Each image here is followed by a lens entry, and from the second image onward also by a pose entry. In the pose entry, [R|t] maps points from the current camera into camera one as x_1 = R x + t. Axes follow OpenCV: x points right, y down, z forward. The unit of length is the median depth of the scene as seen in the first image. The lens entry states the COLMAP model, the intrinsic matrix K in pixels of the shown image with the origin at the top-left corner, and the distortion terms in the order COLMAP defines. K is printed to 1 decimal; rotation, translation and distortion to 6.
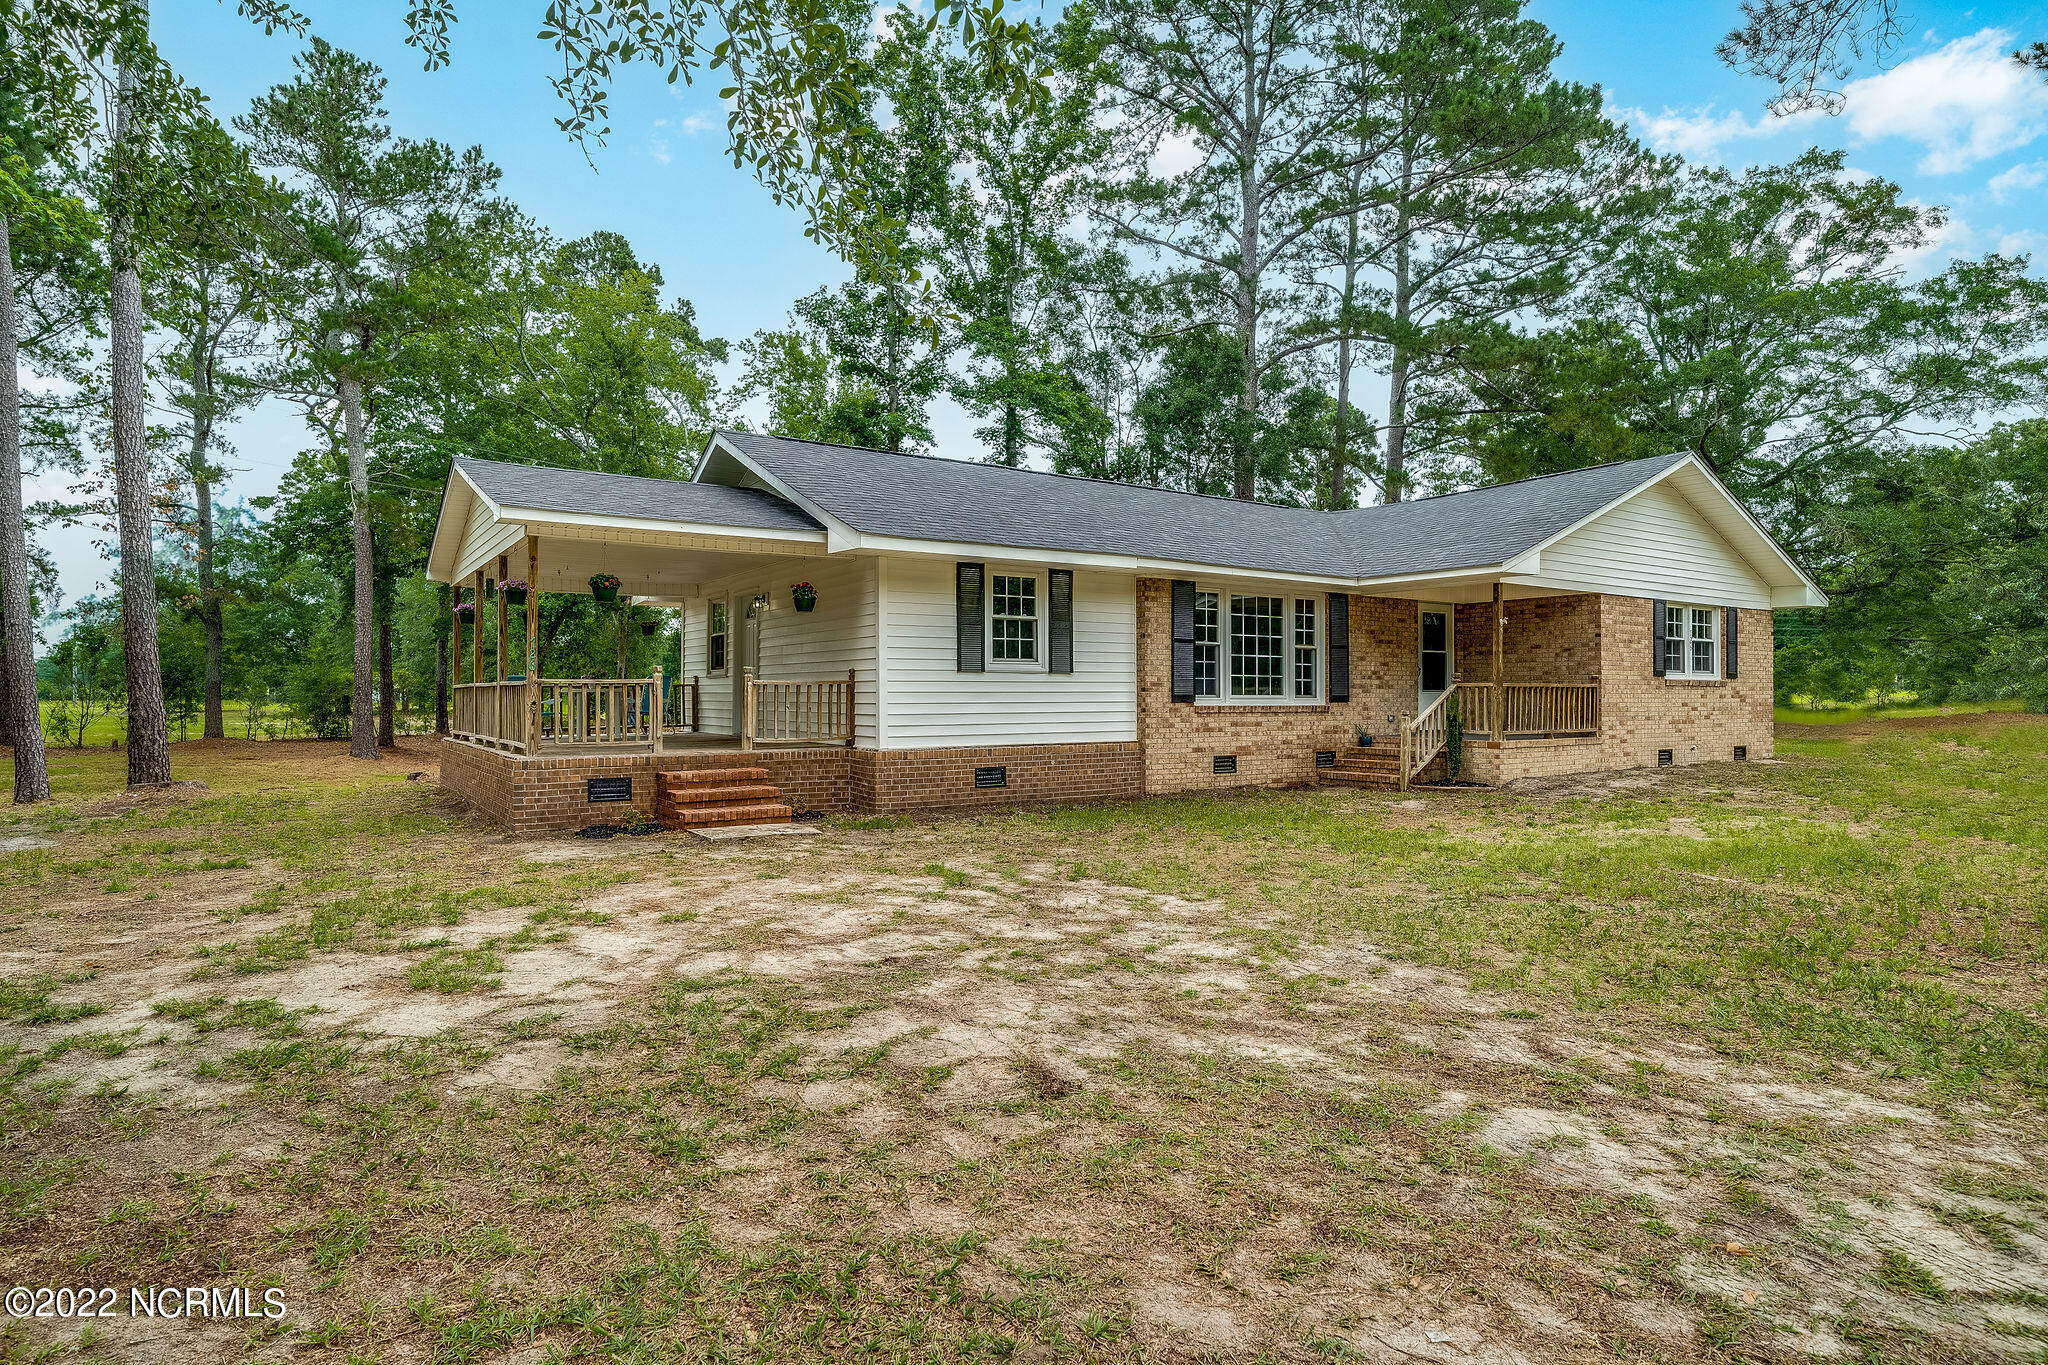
lens RADIAL K [[1091.6, 0, 1024.0], [0, 1091.6, 682.5], [0, 0, 1]] dist [0.011895, 0.000273]
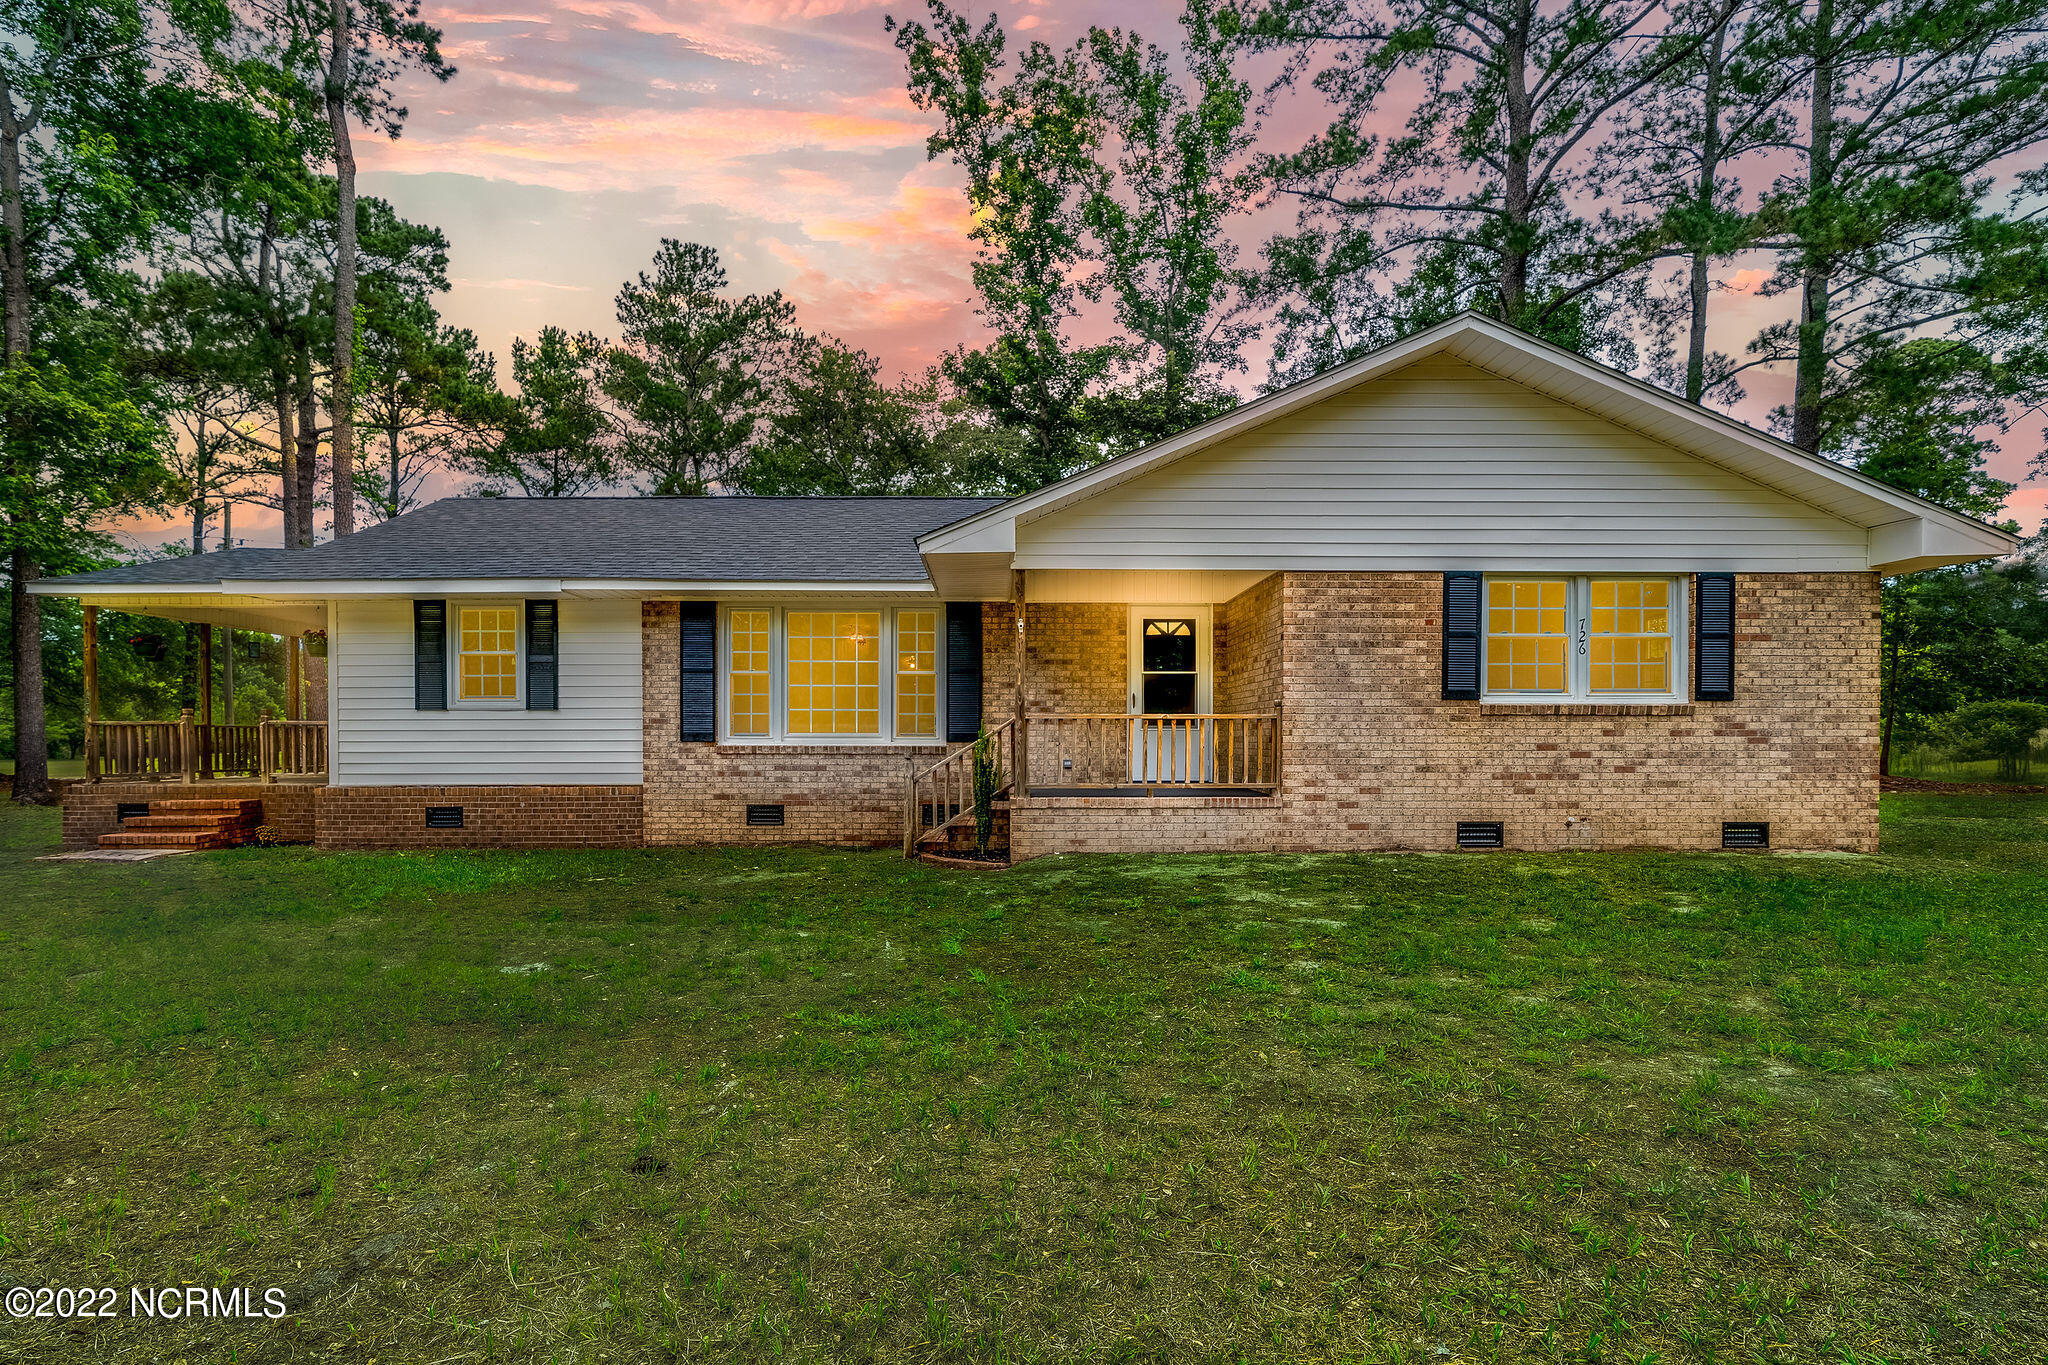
lens RADIAL K [[1003.3, 0, 1020.3], [0, 1003.3, 741.0], [0, 0, 1]] dist [0.002723, -0.000320]
pose [[0.830980, -0.001944, -0.556299, 0.808713], [0.006985, 0.999952, 0.006939, 0.014183], [0.556258, -0.009652, 0.830953, 0.483429]]
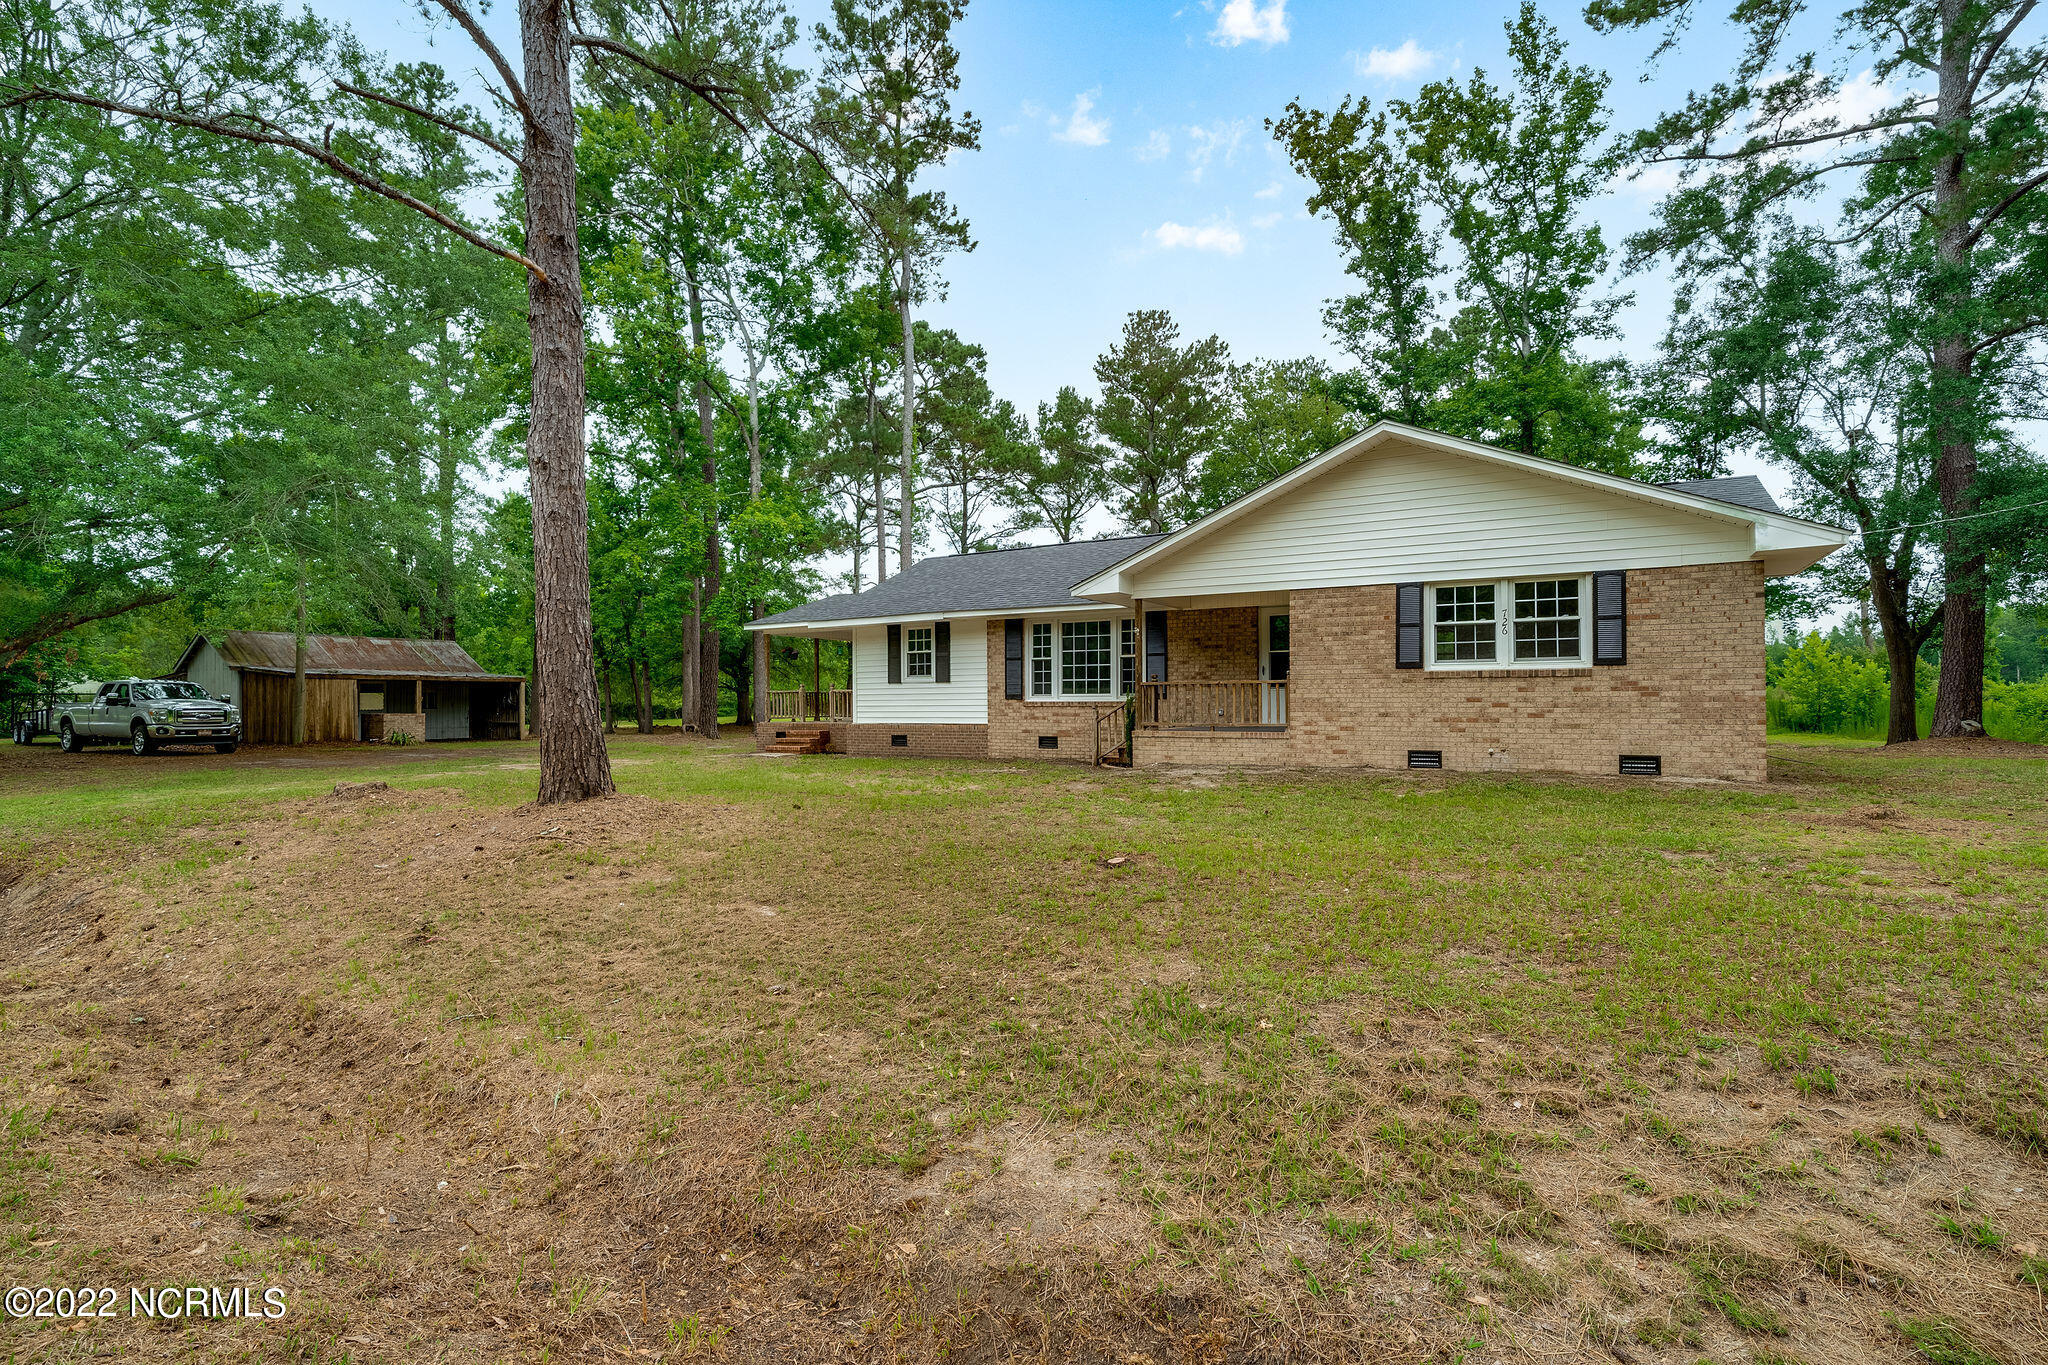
lens RADIAL K [[949.3, 0, 1024.0], [0, 949.3, 682.5], [0, 0, 1]] dist [0.000736, -0.000180]
pose [[0.427246, -0.022296, -0.903860, 1.352226], [0.013799, 0.999740, -0.018139, 0.019056], [0.904030, -0.004723, 0.427443, 0.453409]]
